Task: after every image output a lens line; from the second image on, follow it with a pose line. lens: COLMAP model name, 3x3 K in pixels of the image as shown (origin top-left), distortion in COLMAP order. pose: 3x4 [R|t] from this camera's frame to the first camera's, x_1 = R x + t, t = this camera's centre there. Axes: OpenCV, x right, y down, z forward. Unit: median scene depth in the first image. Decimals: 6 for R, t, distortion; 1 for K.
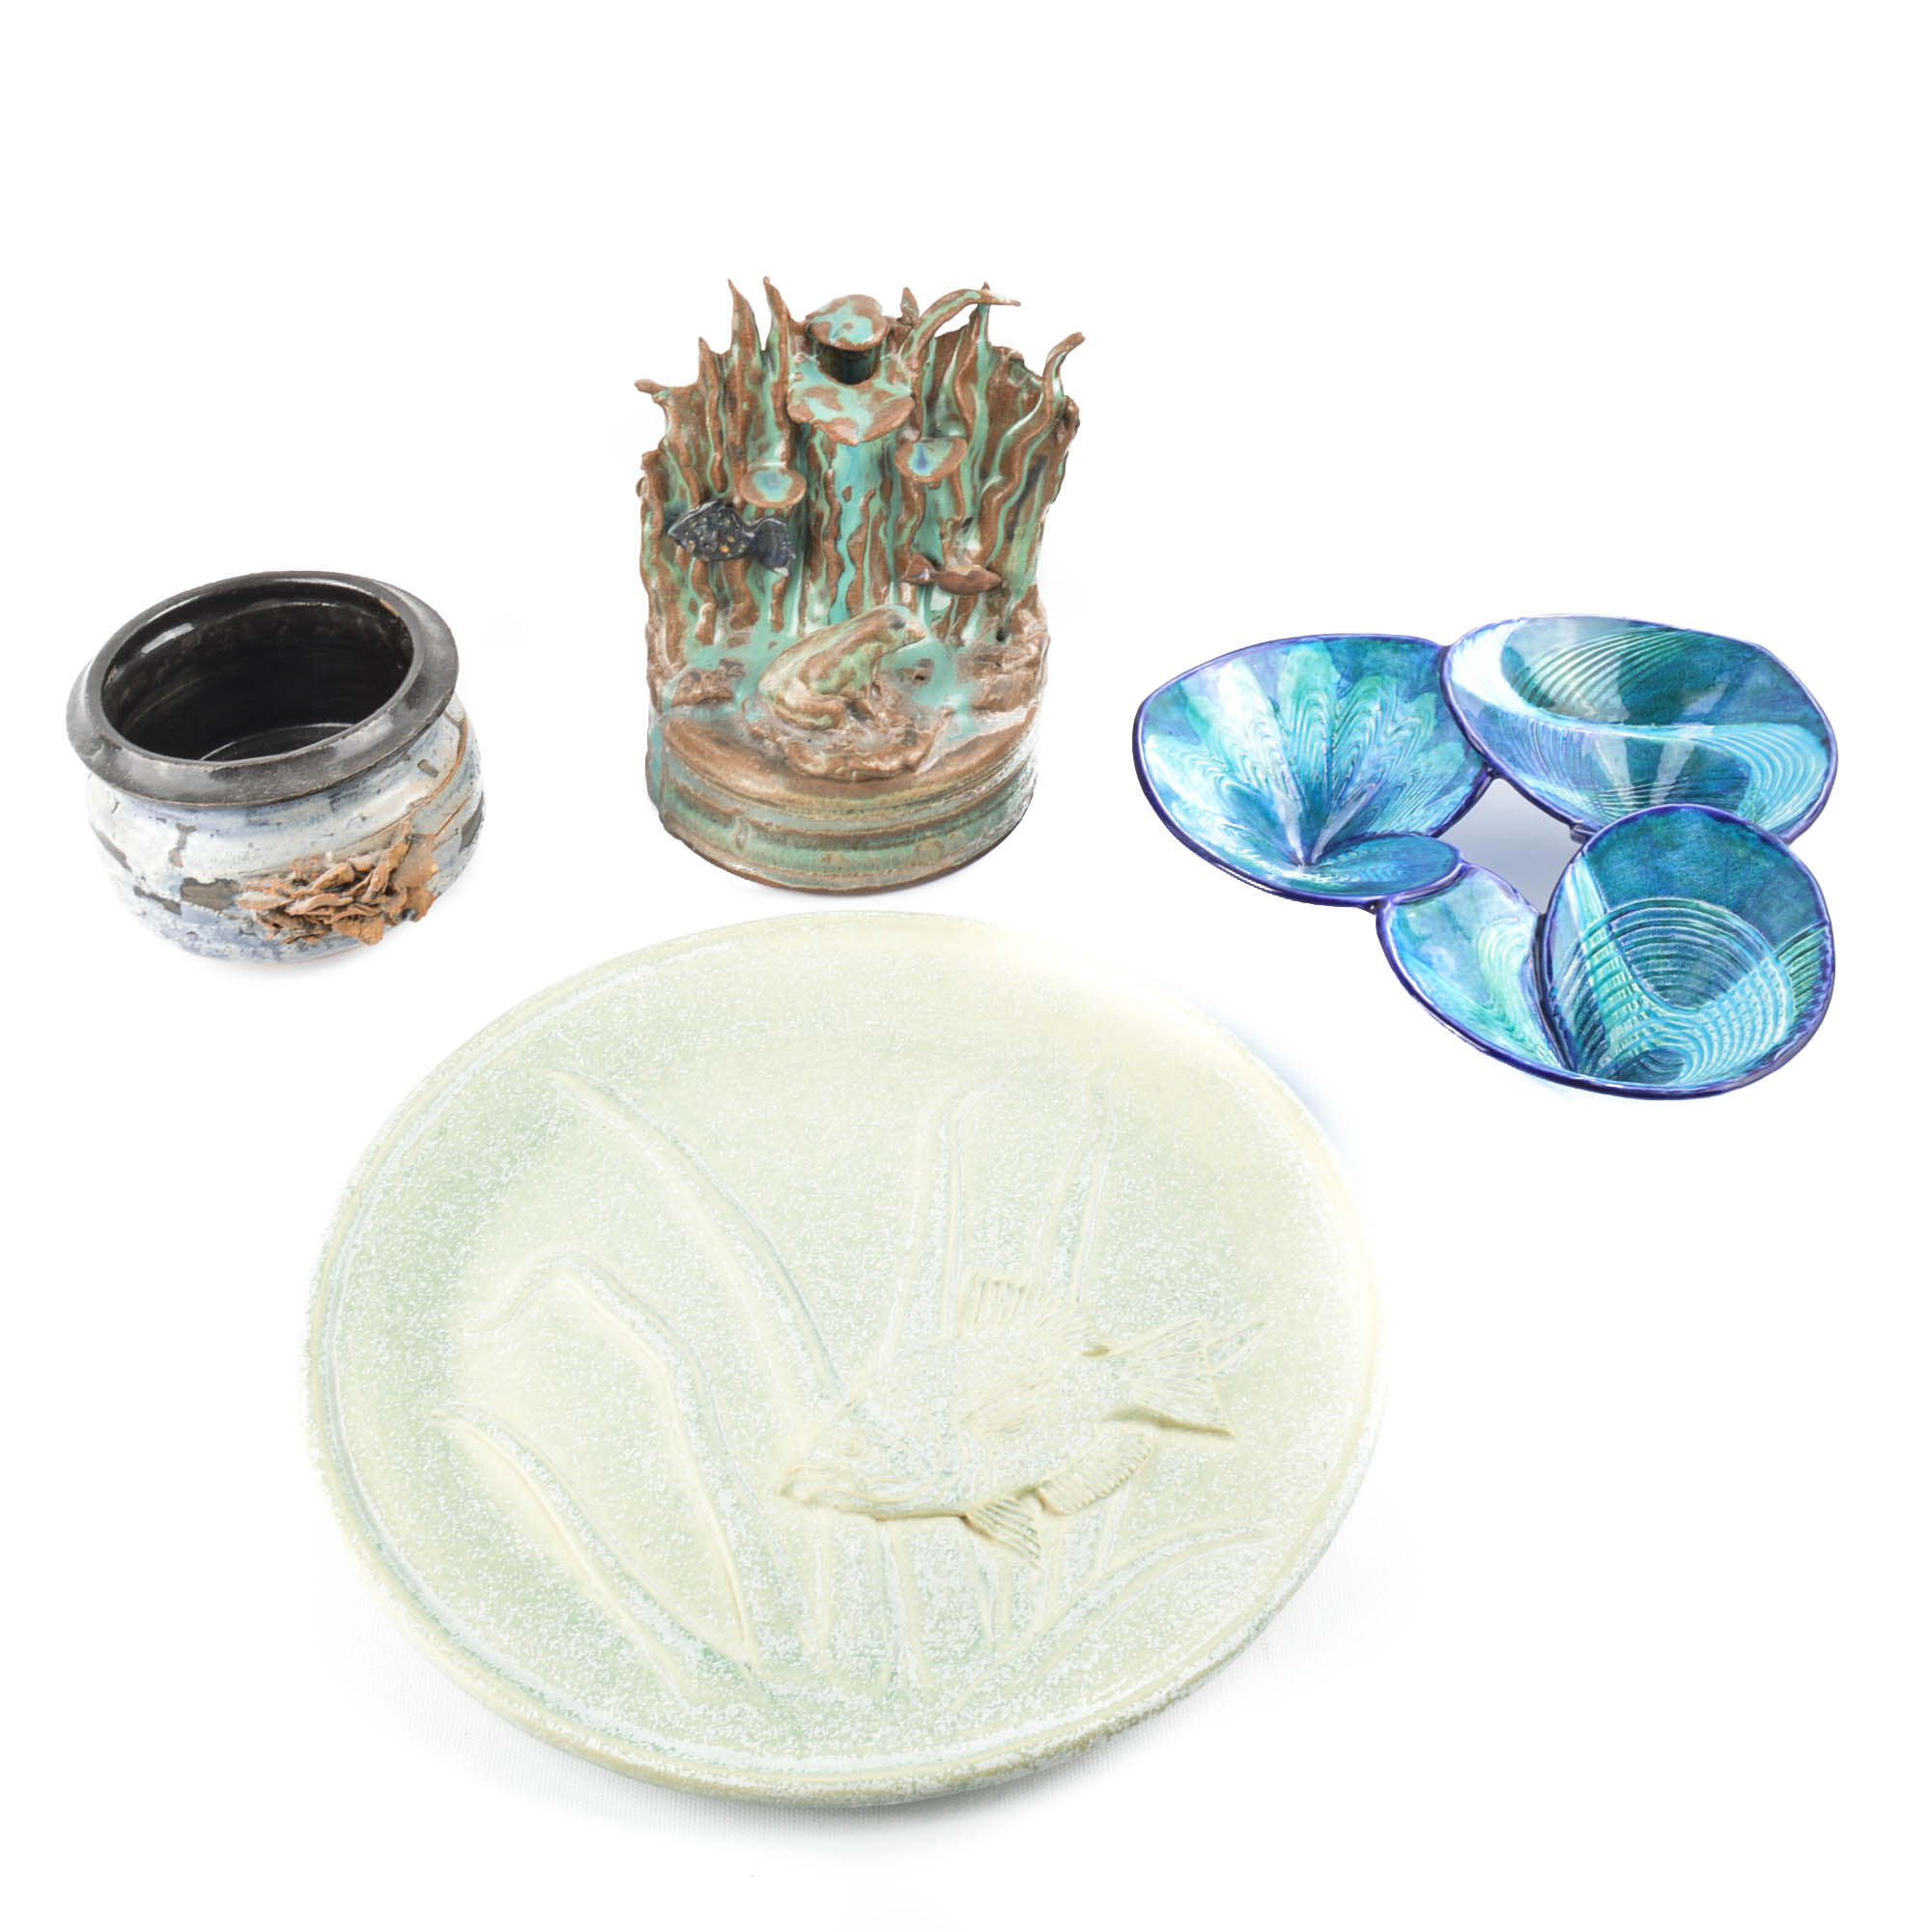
lens RADIAL K [[2991.8, 0, 966.0], [0, 2991.8, 966.0], [0, 0, 1]] dist [-0.082746, -0.042319]
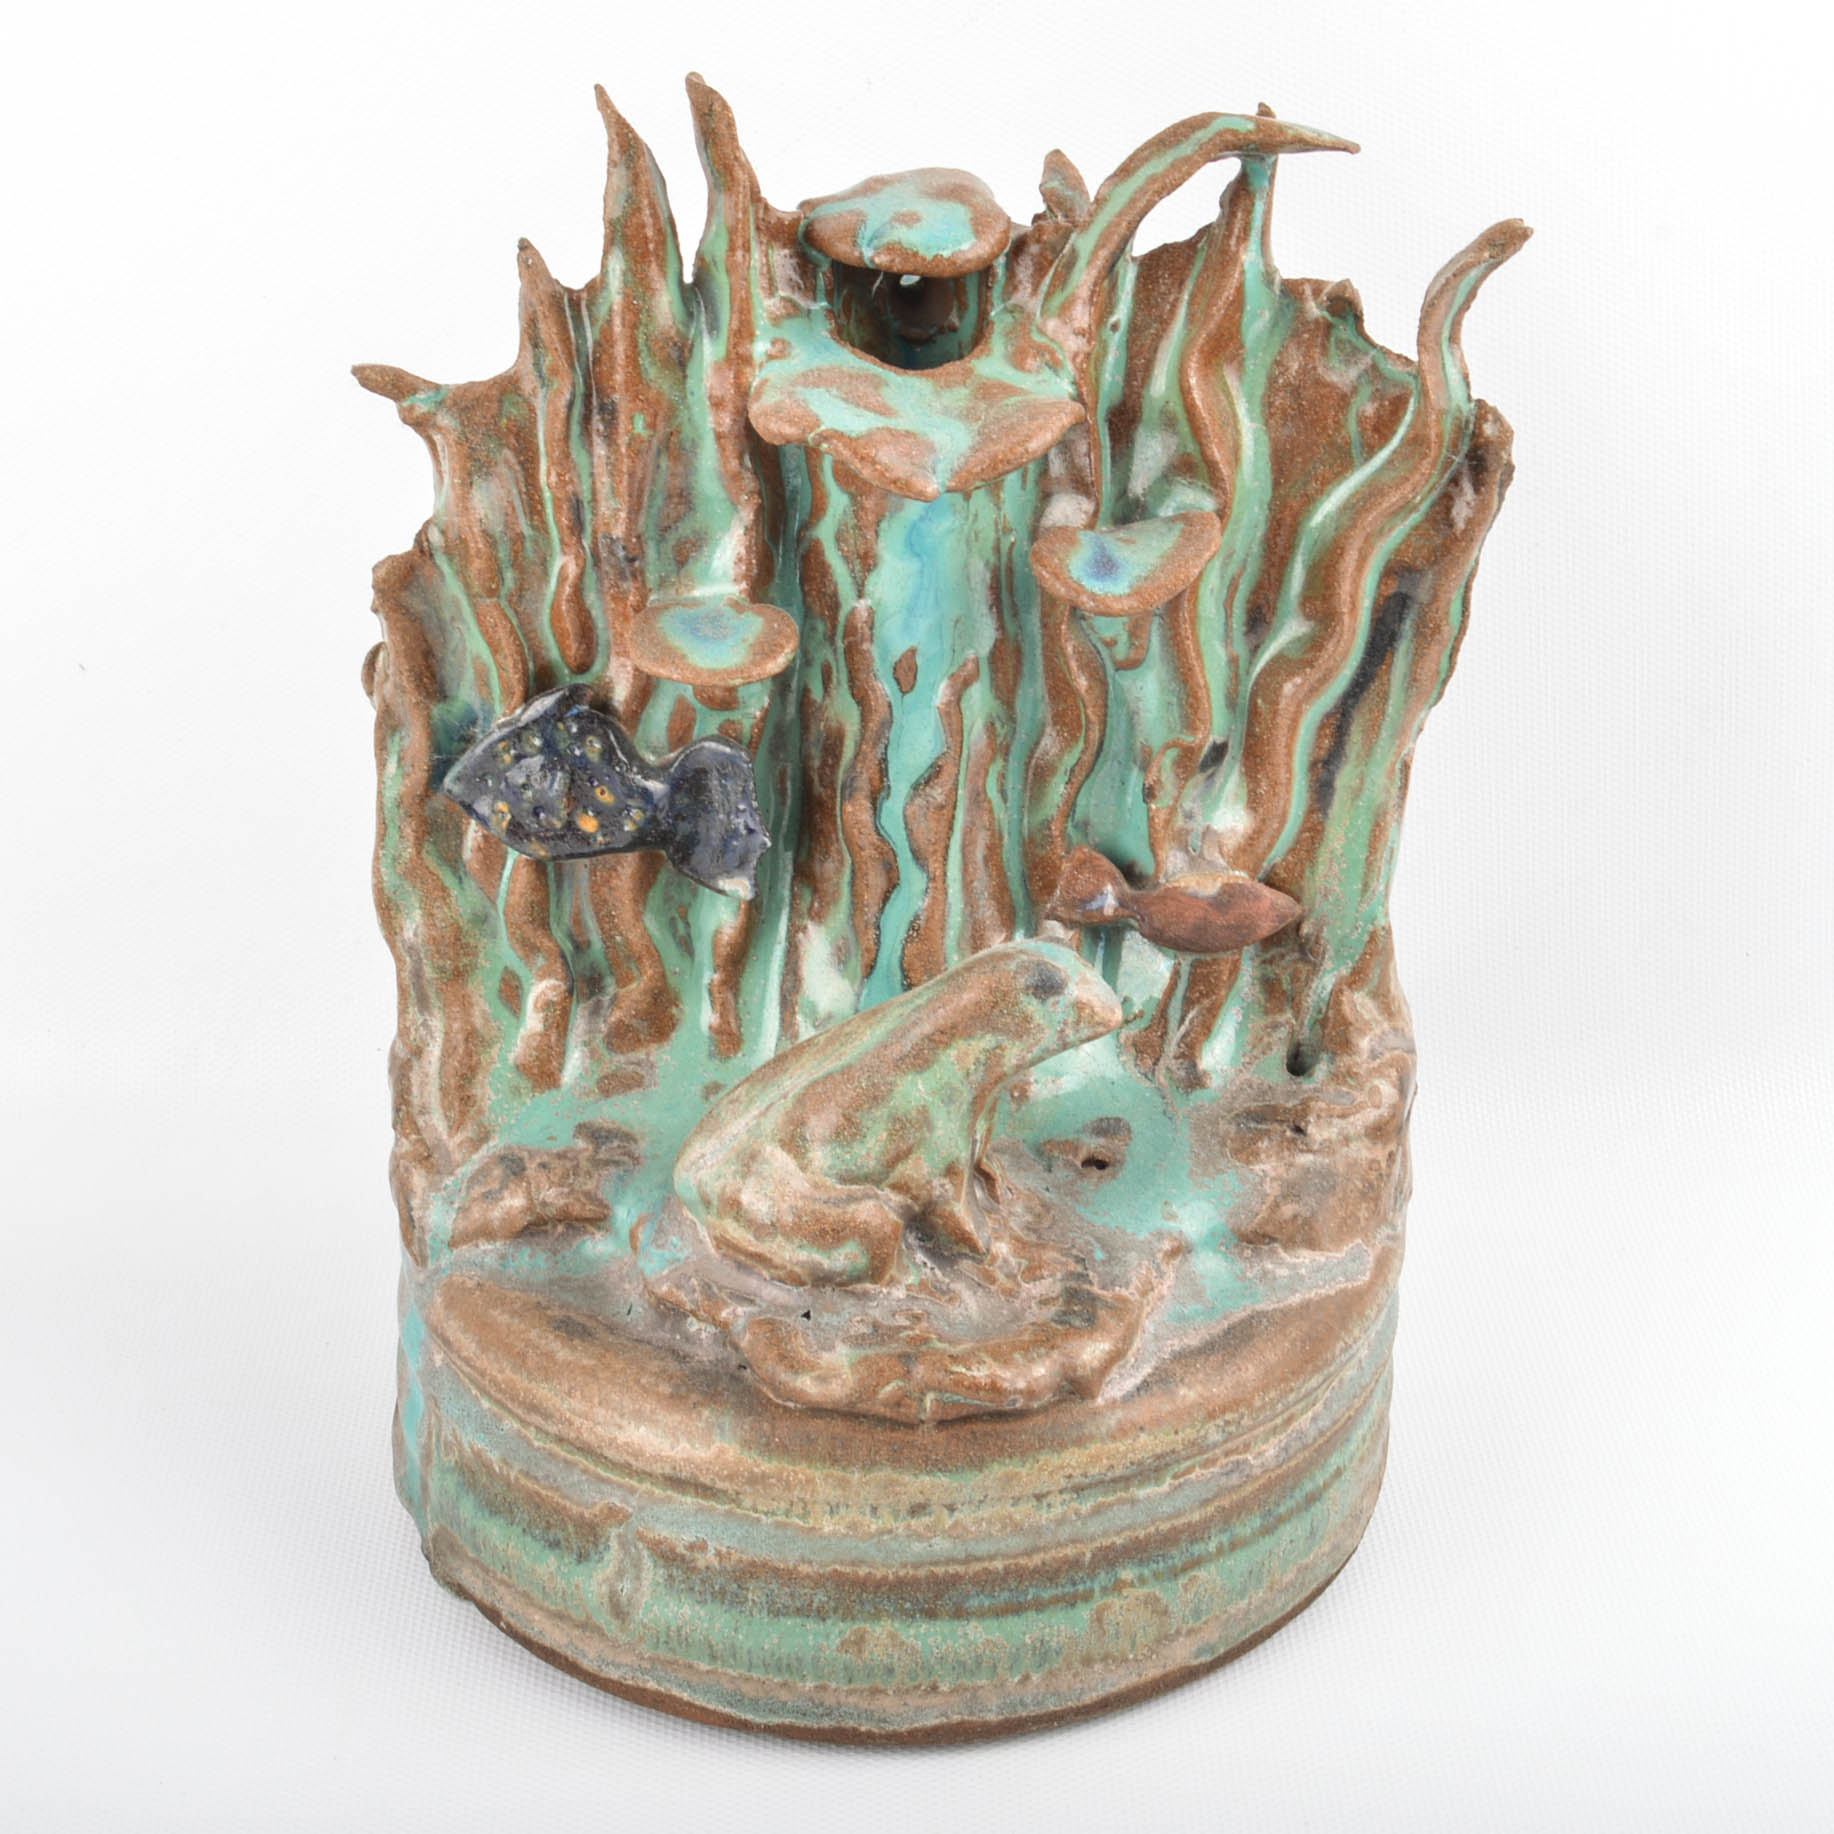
lens RADIAL K [[3514.5, 0, 852.8], [0, 3514.5, 916.7], [0, 0, 1]] dist [-0.011596, 0.043278]
pose [[0.999164, -0.012456, -0.038944, -0.029213], [0.001403, 0.962355, -0.271793, -0.004553], [0.040863, 0.271512, 0.961567, 0.569818]]
